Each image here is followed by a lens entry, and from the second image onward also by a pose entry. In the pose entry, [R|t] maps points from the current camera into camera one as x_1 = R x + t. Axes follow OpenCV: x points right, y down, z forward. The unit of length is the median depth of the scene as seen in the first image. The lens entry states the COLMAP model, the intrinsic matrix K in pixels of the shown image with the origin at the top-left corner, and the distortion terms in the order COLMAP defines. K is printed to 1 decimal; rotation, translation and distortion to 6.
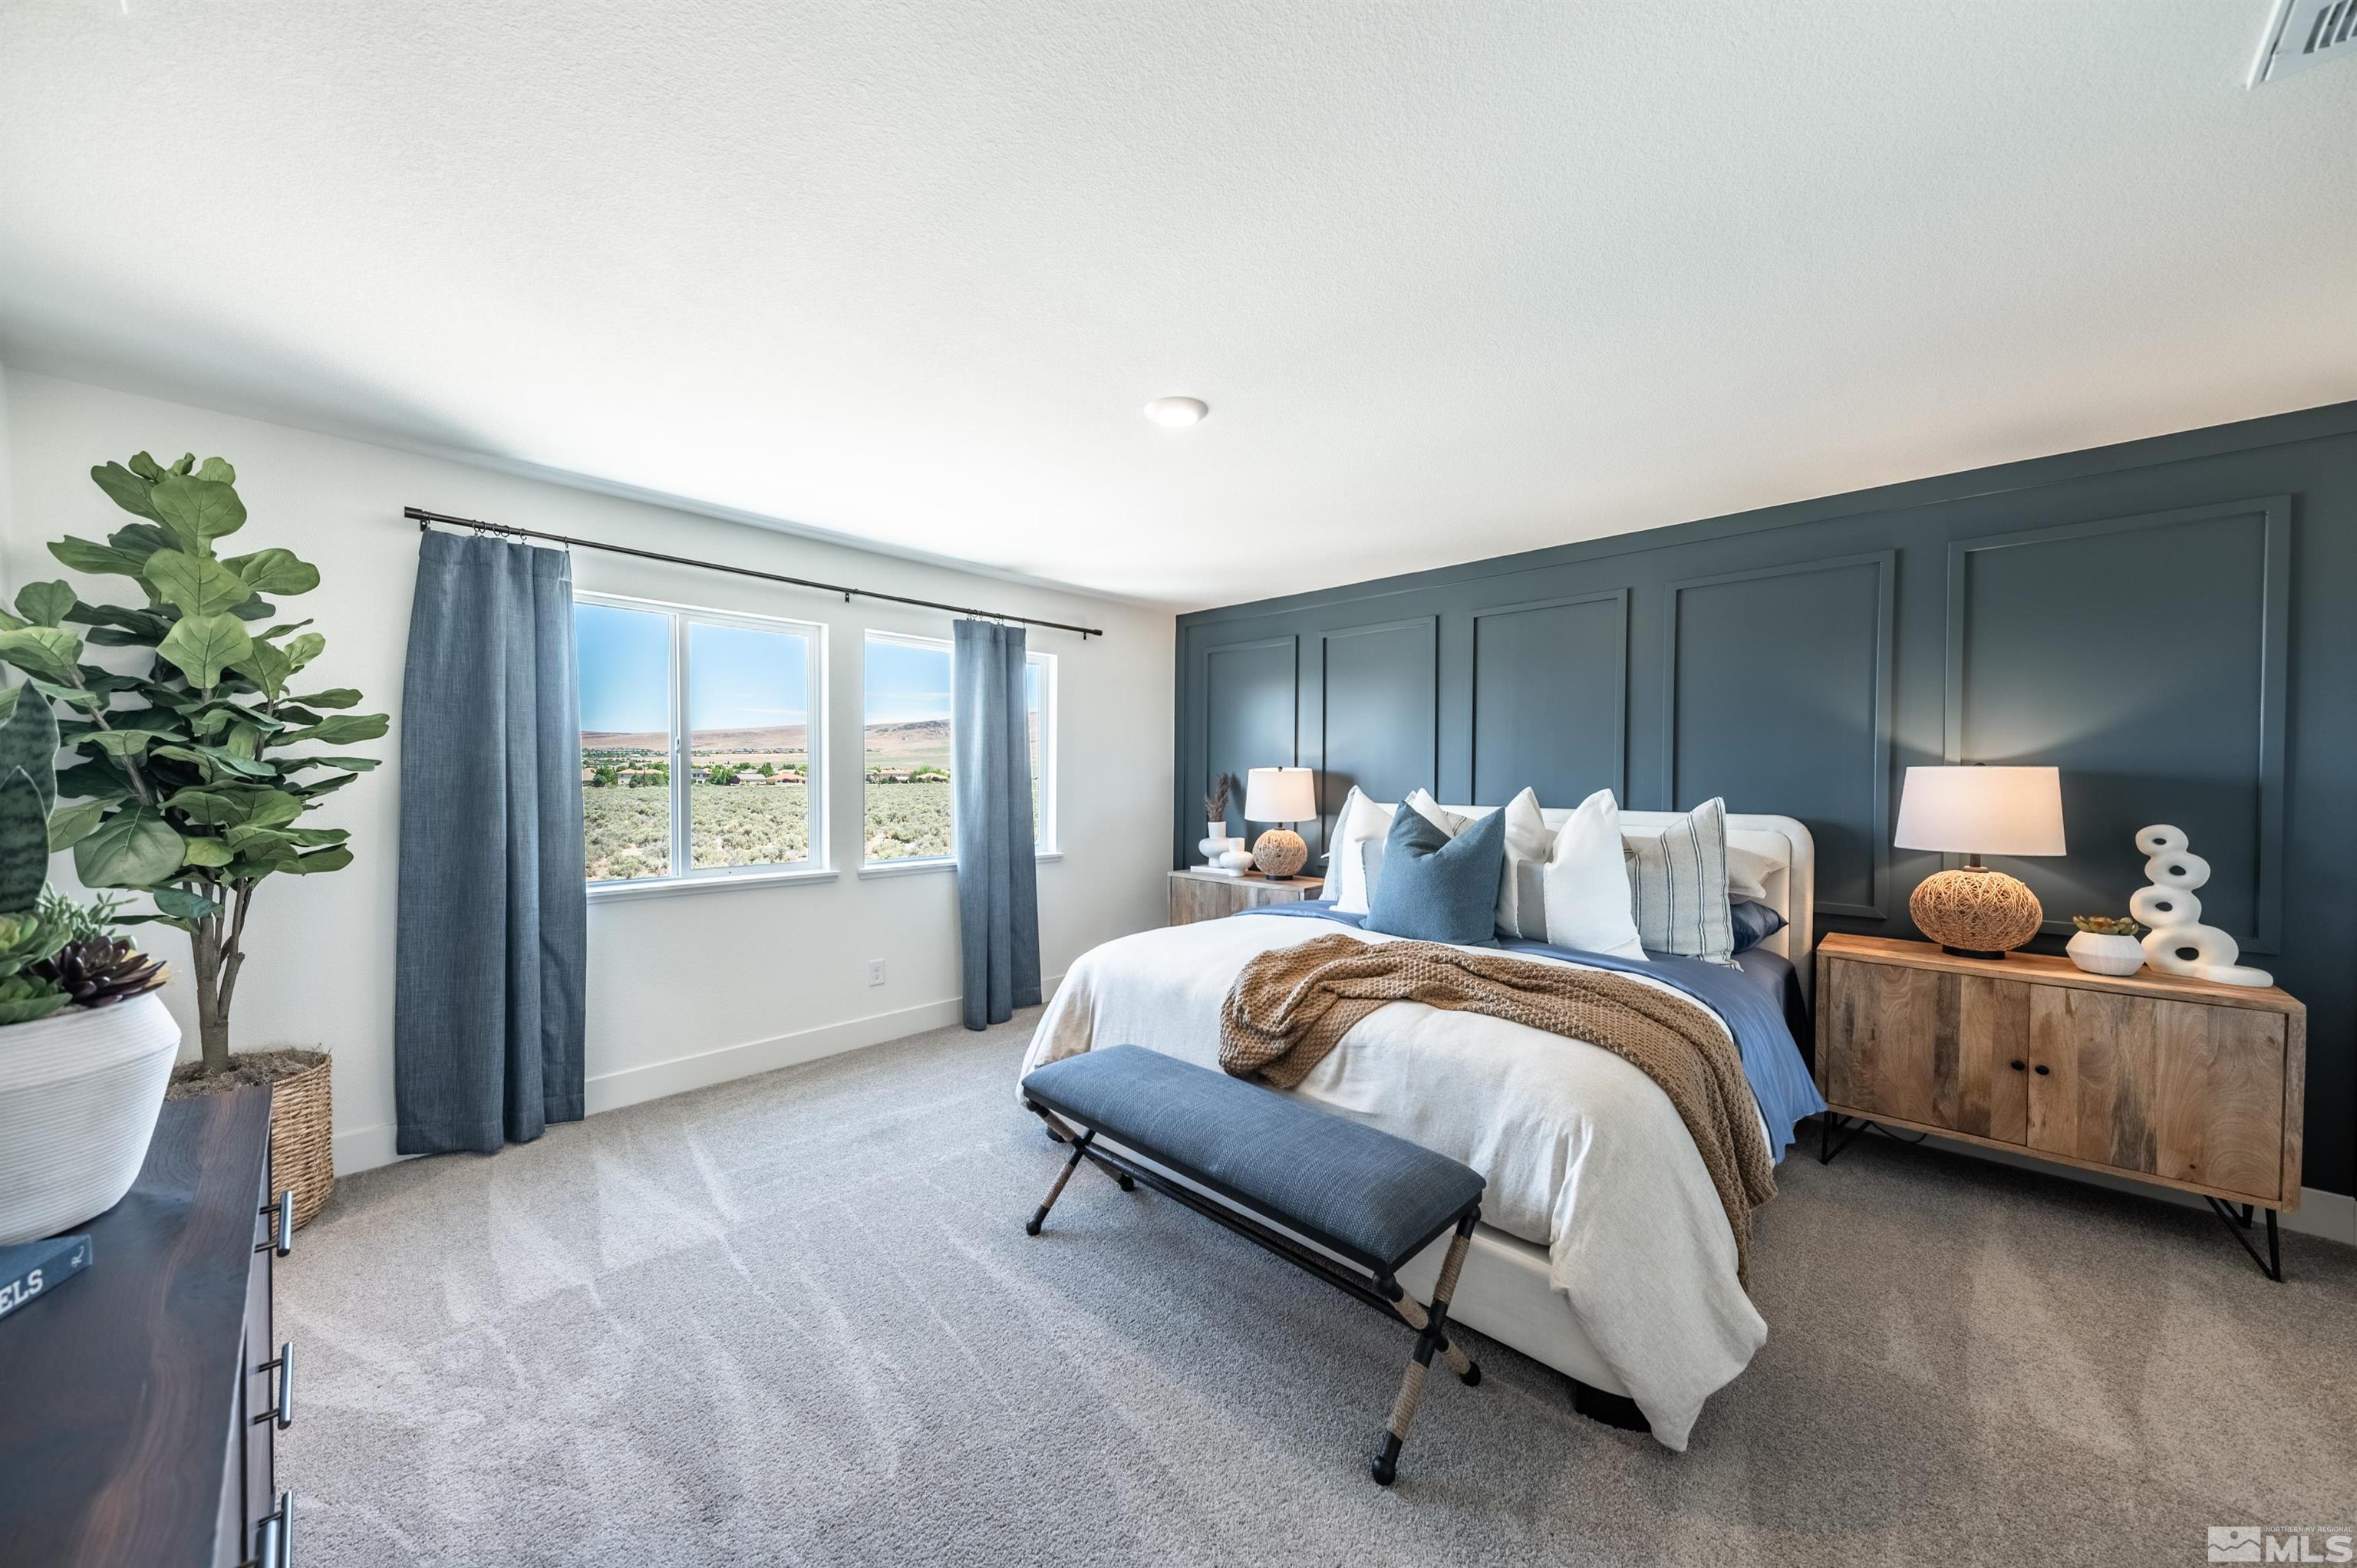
lens RADIAL K [[822.0, 0, 1174.8], [0, 822.0, 792.1], [0, 0, 1]] dist [0.014720, -0.004529]
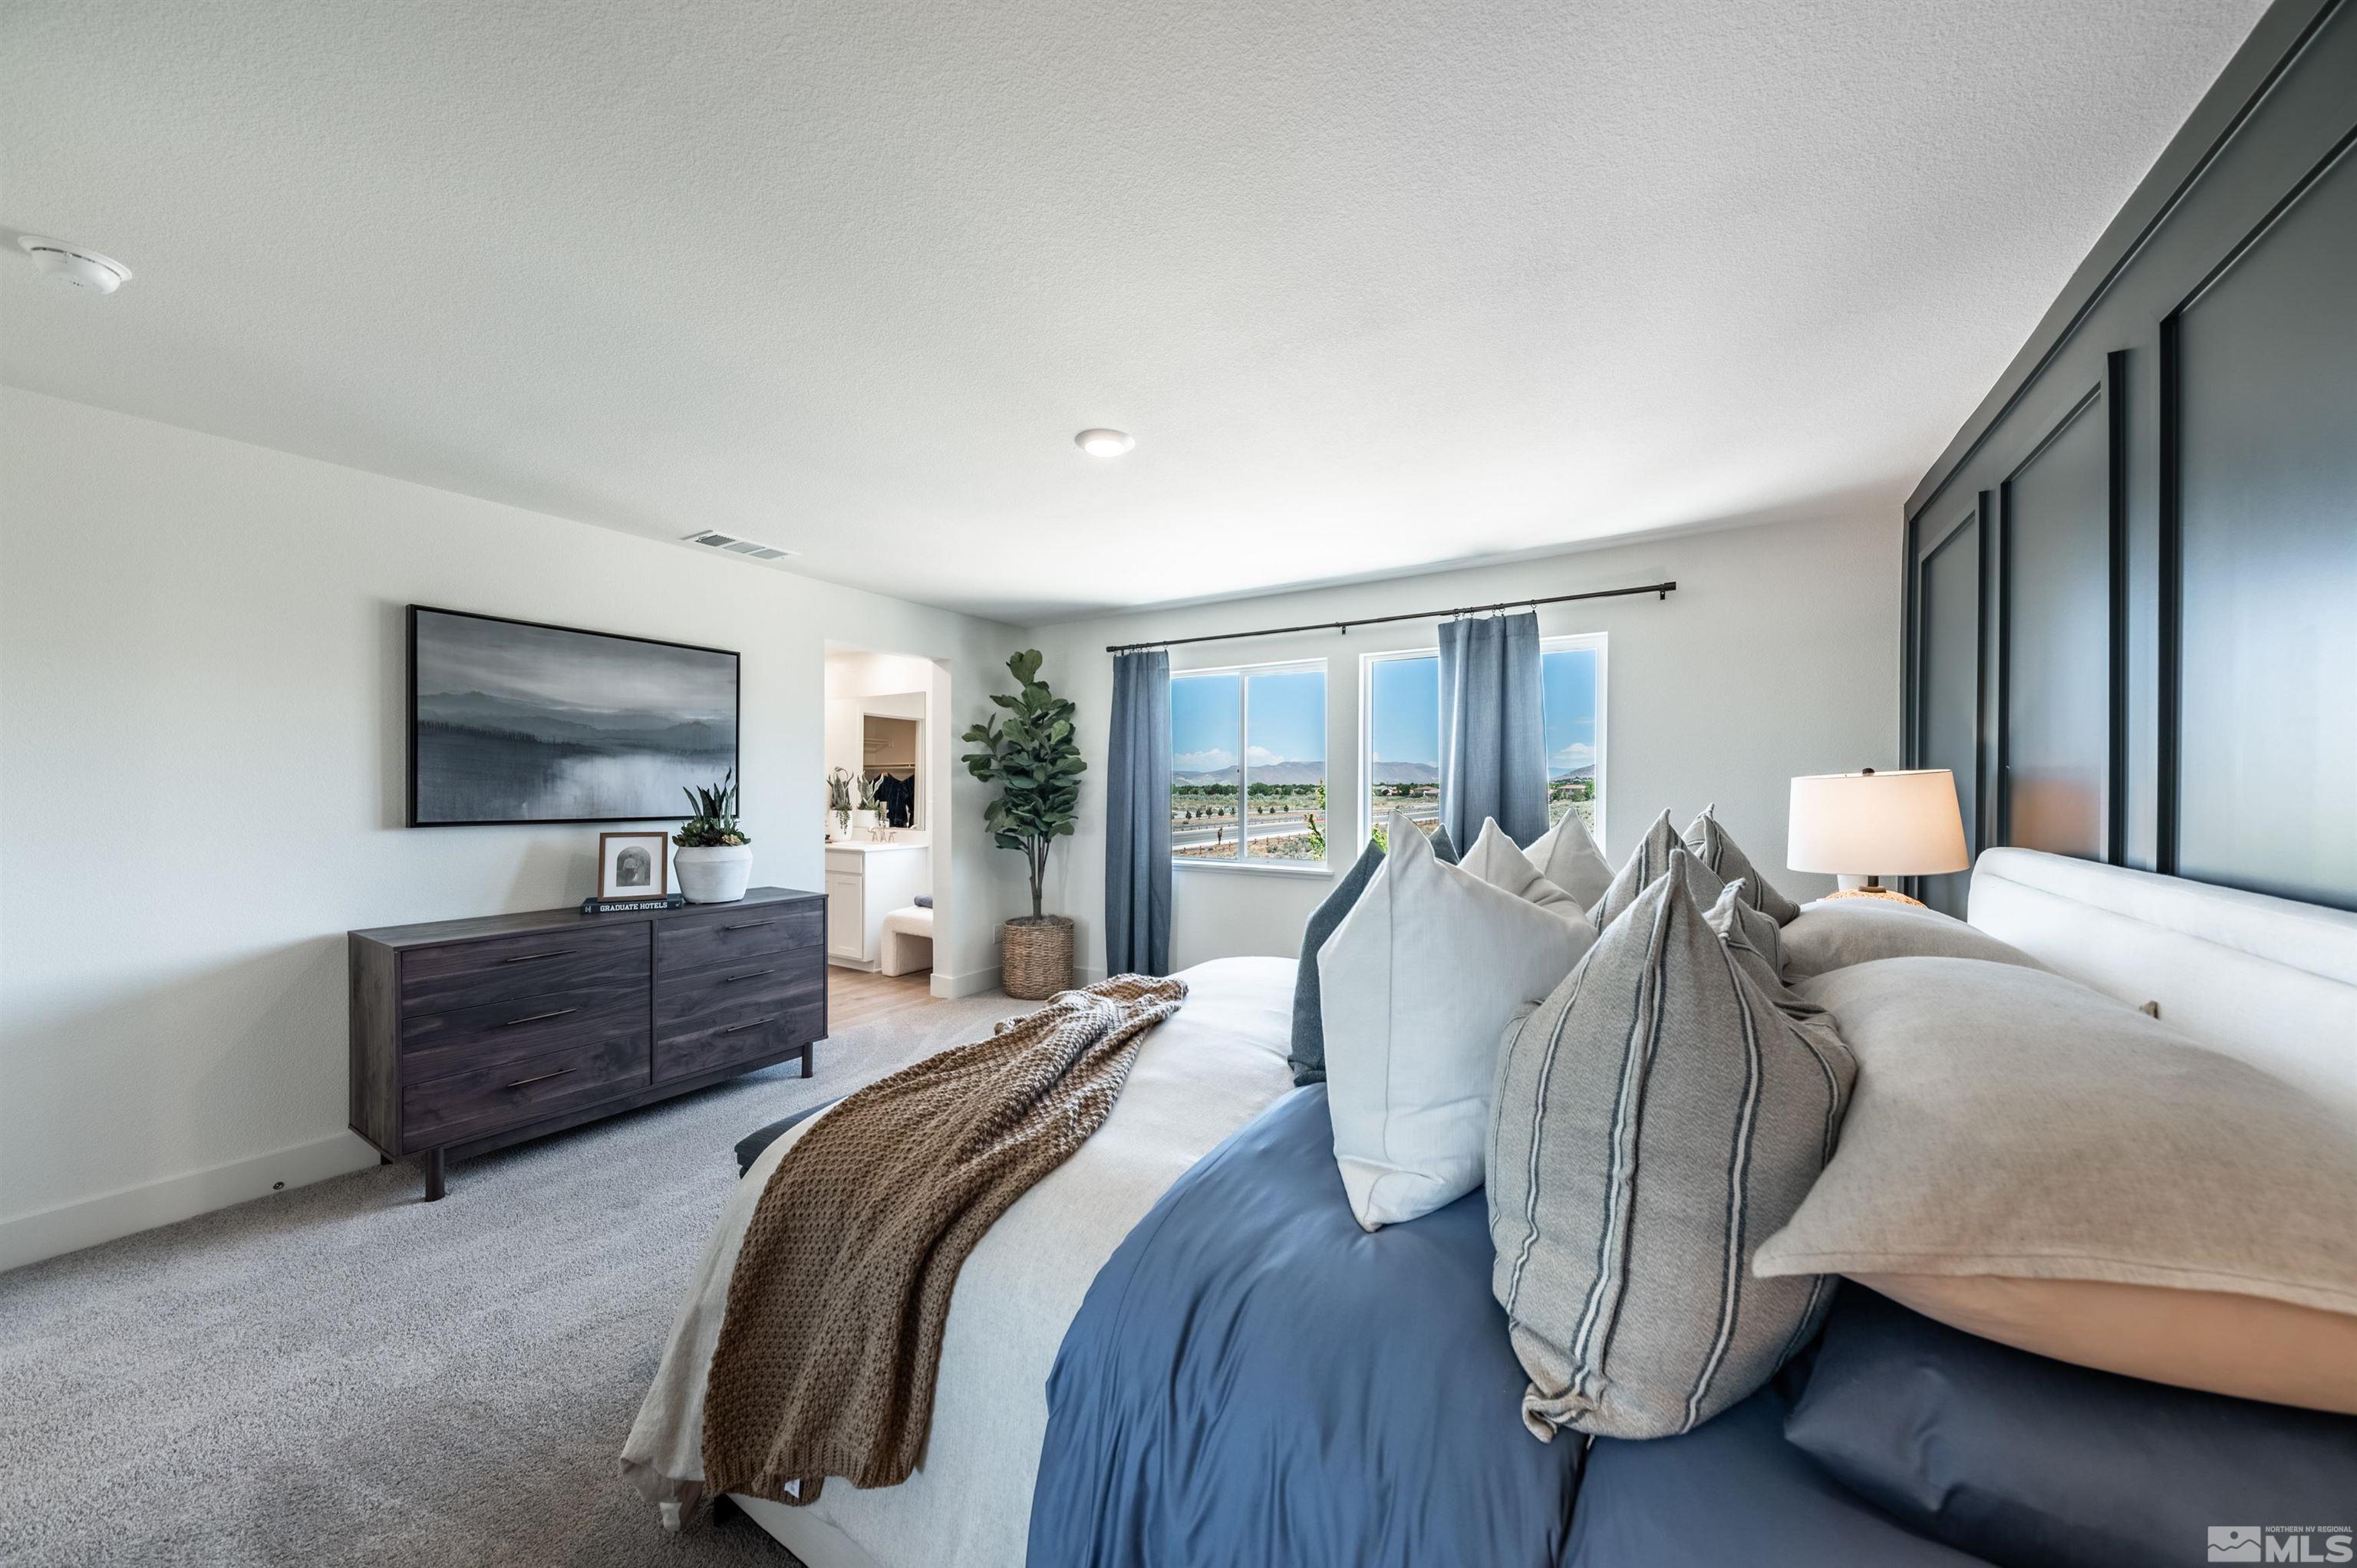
lens RADIAL K [[822.0, 0, 1174.8], [0, 822.0, 792.1], [0, 0, 1]] dist [0.014720, -0.004529]
pose [[0.150325, -0.007697, -0.988607, 0.666738], [-0.039988, 0.999104, -0.013859, 0.008194], [0.987828, 0.041616, 0.149883, 0.609274]]
